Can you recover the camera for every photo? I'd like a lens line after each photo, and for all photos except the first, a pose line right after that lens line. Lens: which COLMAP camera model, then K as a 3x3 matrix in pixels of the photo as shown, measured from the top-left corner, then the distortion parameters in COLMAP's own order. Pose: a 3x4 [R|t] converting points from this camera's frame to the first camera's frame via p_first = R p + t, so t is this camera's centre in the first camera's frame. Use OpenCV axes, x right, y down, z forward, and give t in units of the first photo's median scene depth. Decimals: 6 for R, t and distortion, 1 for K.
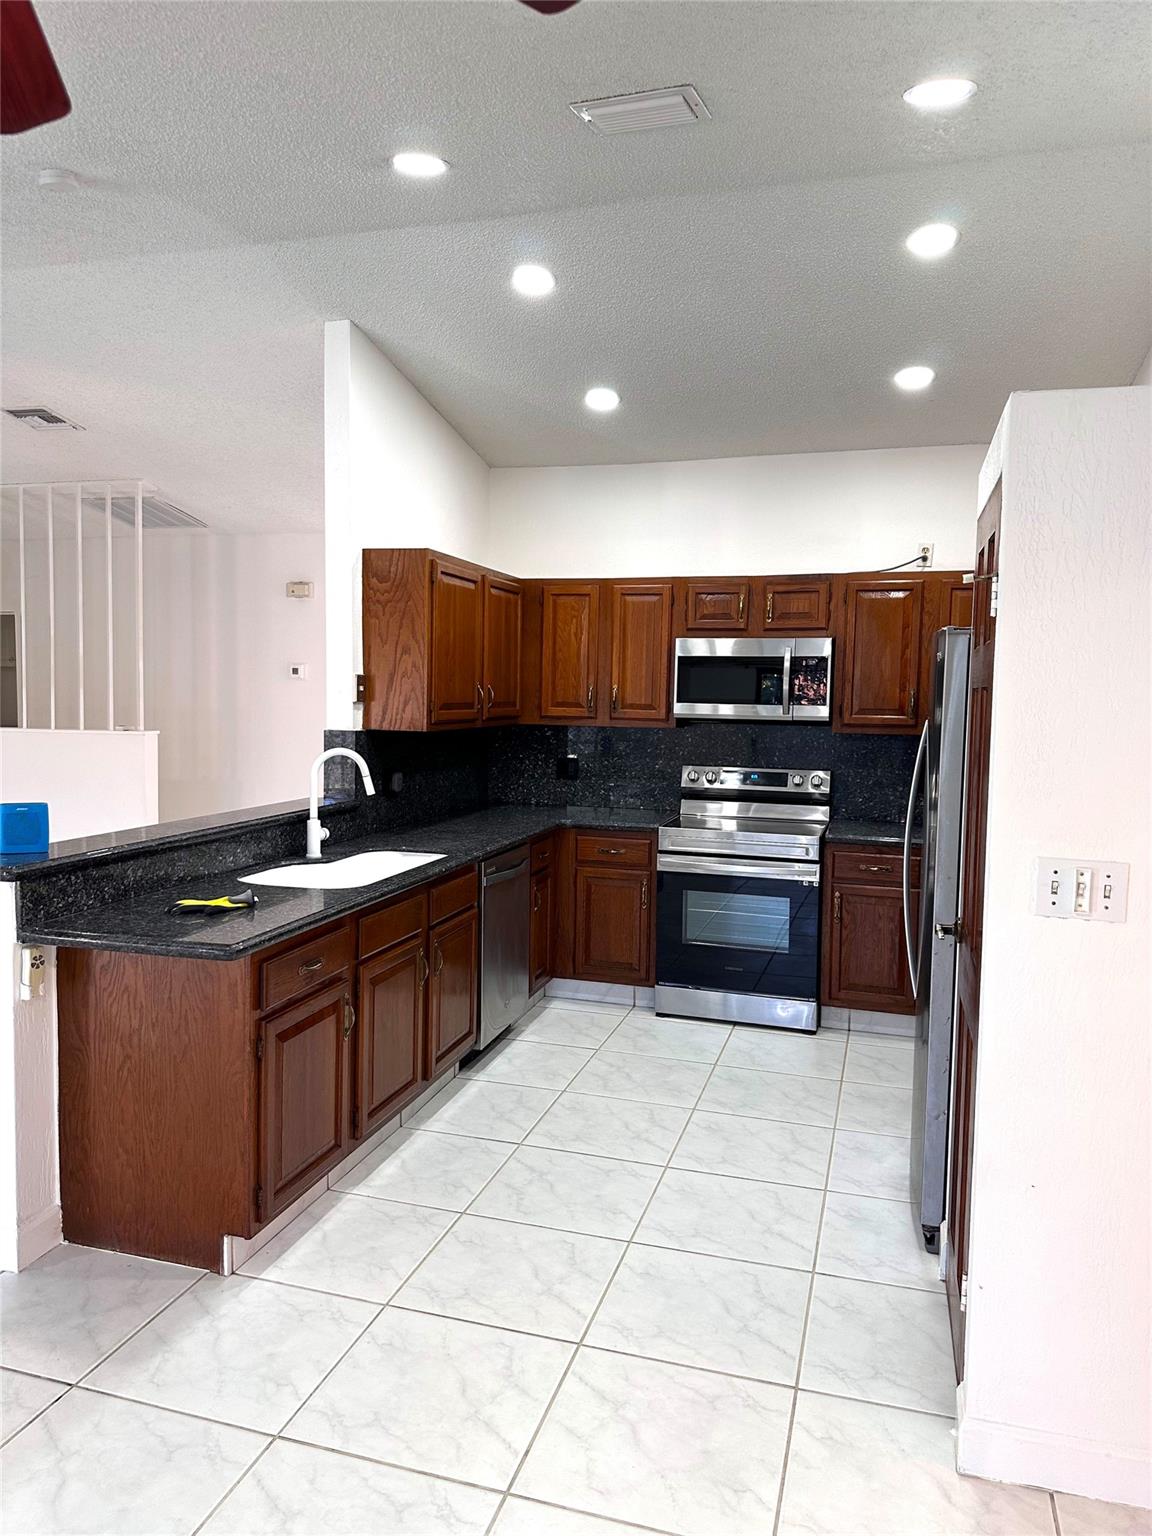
lens RADIAL K [[1090.7, 0, 560.1], [0, 1090.7, 762.3], [0, 0, 1]] dist [0.037847, -0.047650]
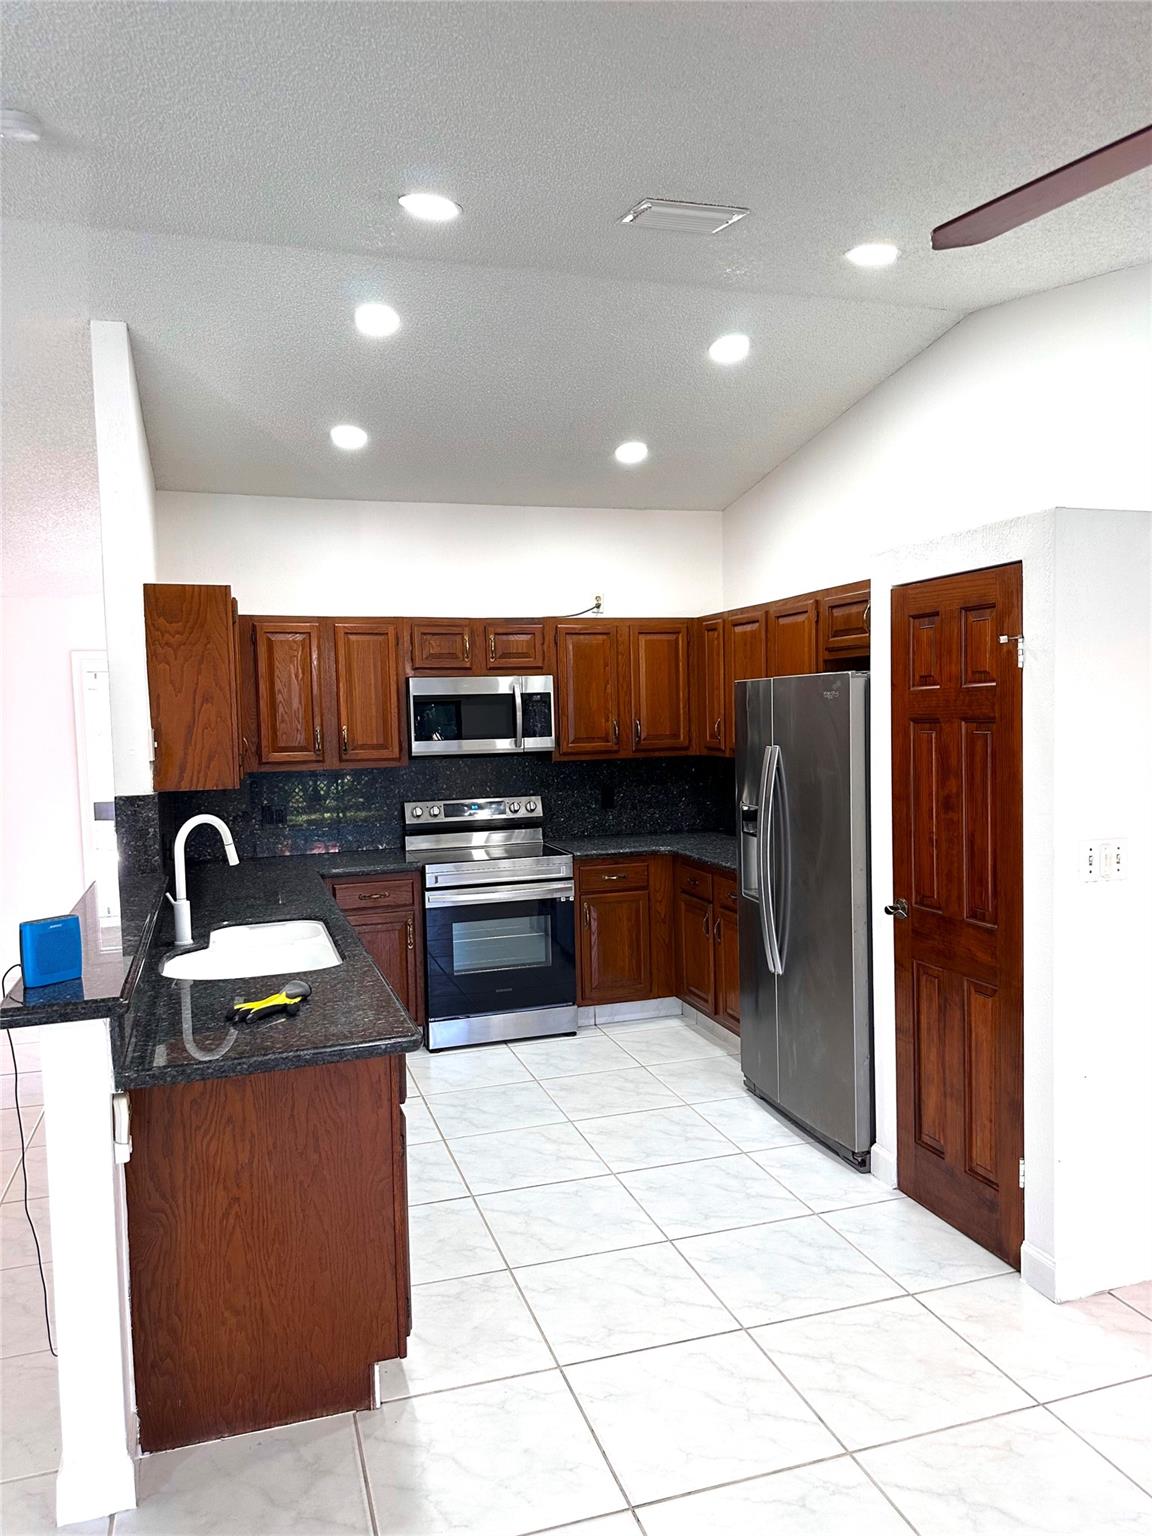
lens RADIAL K [[1090.7, 0, 569.5], [0, 1090.7, 771.9], [0, 0, 1]] dist [0.037847, -0.047650]
pose [[0.822105, -0.068908, 0.565150, -0.376512], [0.075487, 0.997077, 0.011763, -0.029134], [-0.564309, 0.032991, 0.824904, 0.089144]]
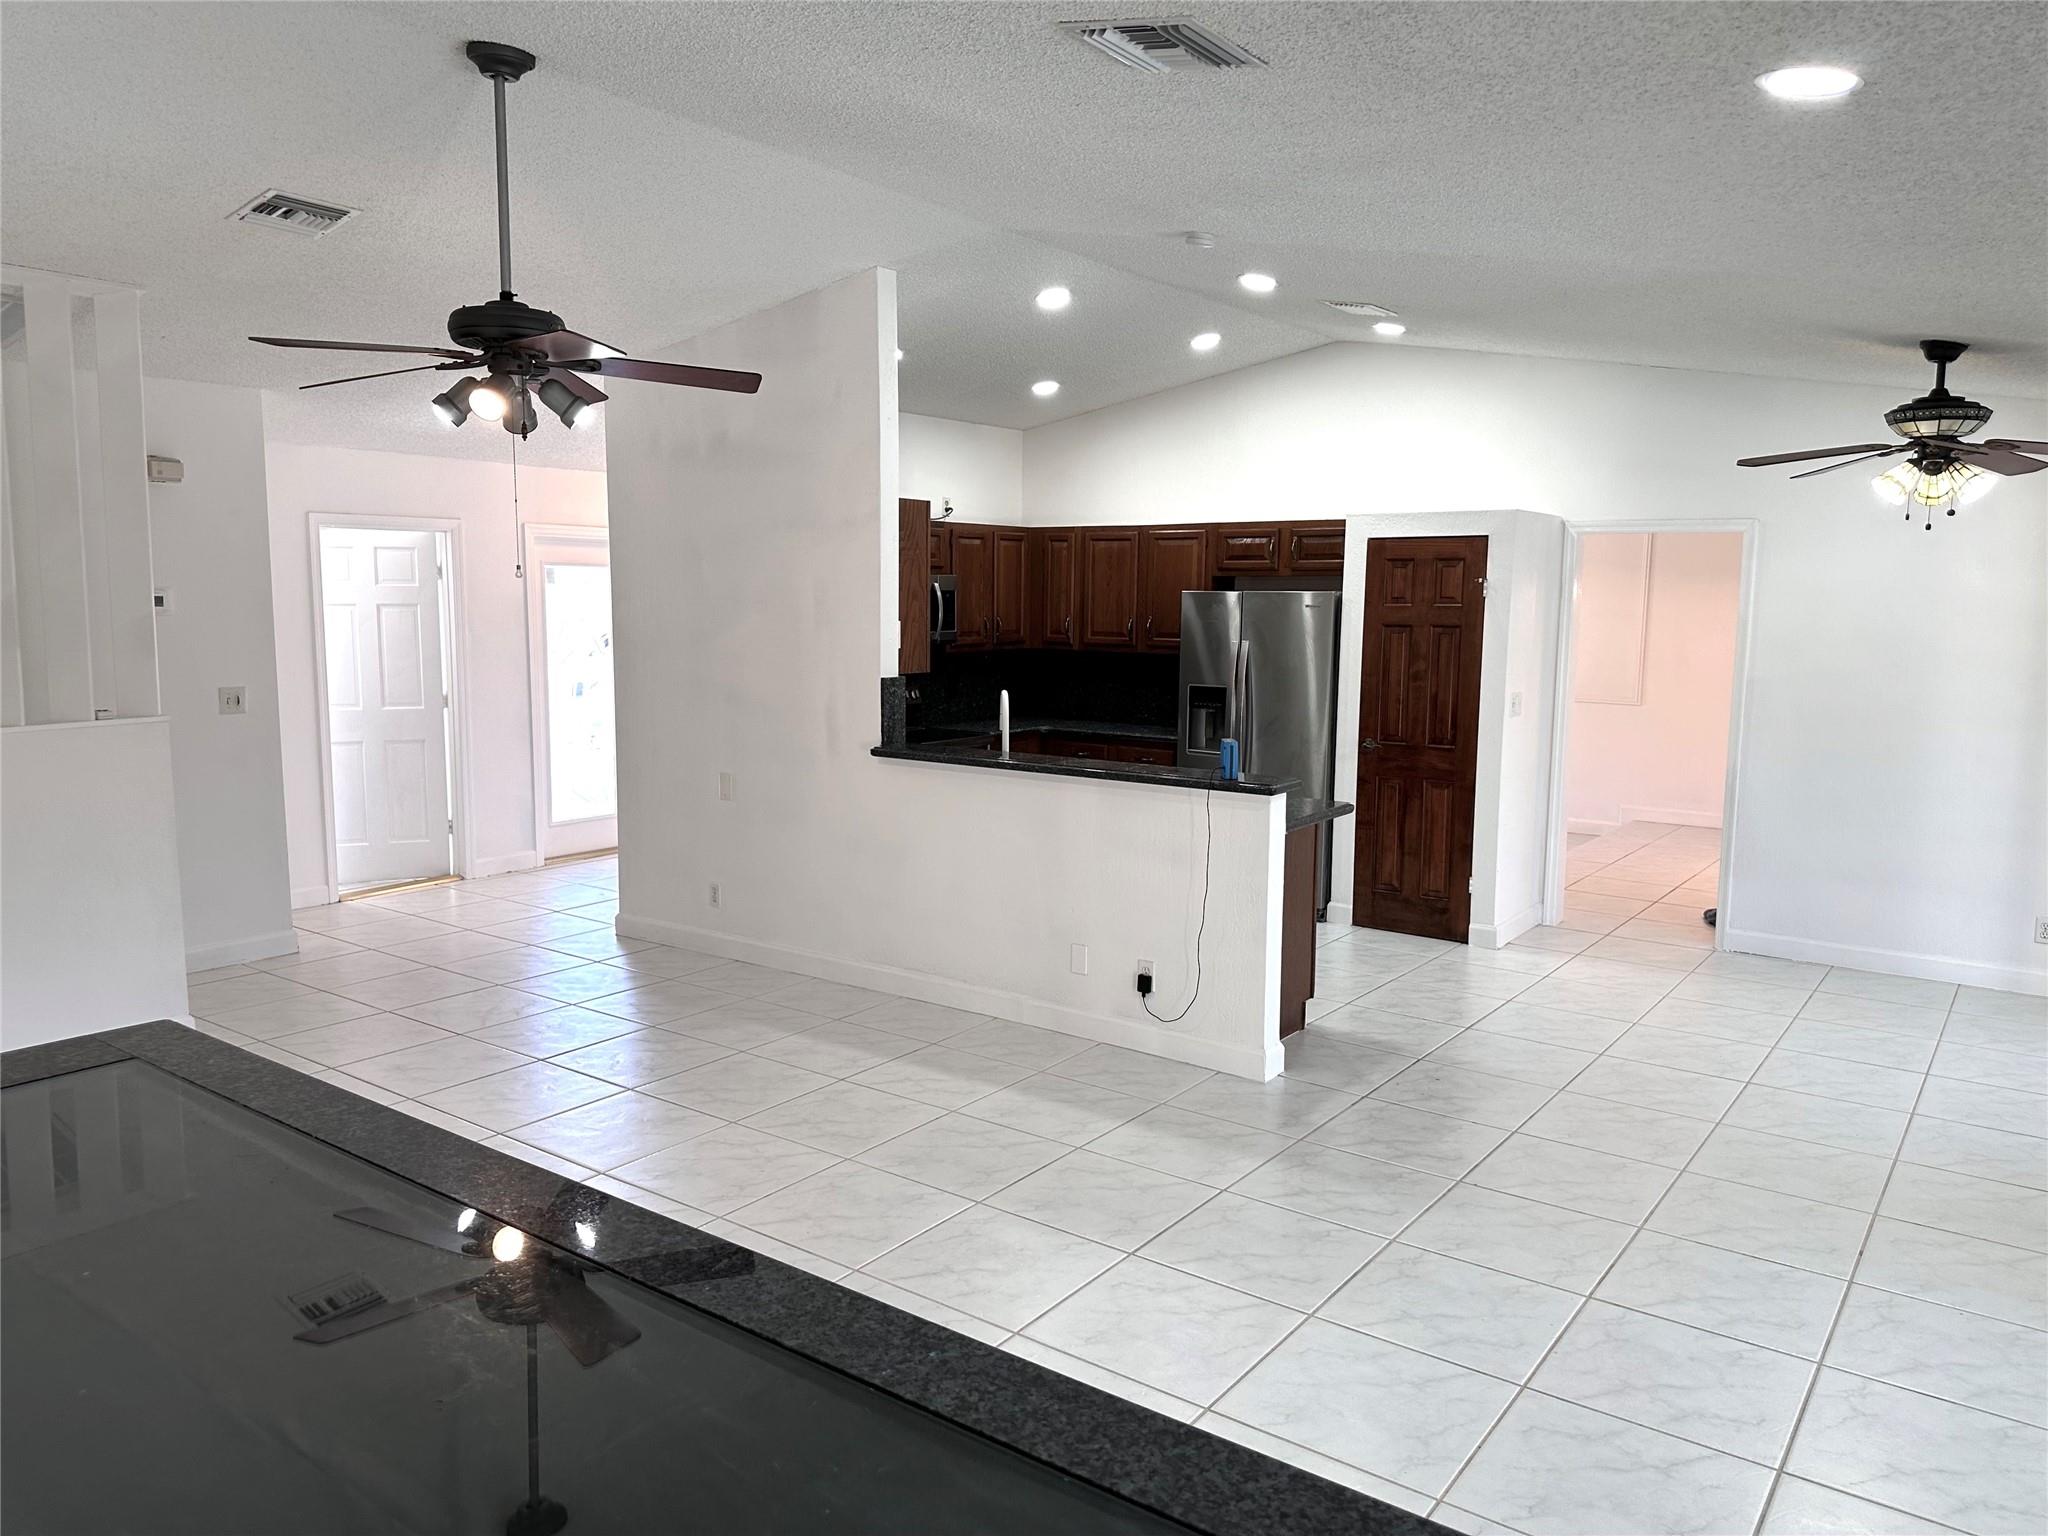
lens RADIAL K [[1454.2, 0, 1021.3], [0, 1454.2, 761.1], [0, 0, 1]] dist [0.037847, -0.047650]
pose [[0.325741, -0.125333, 0.937115, -1.333121], [0.060580, 0.991905, 0.111603, -0.088263], [-0.943516, 0.020416, 0.330697, 0.406930]]
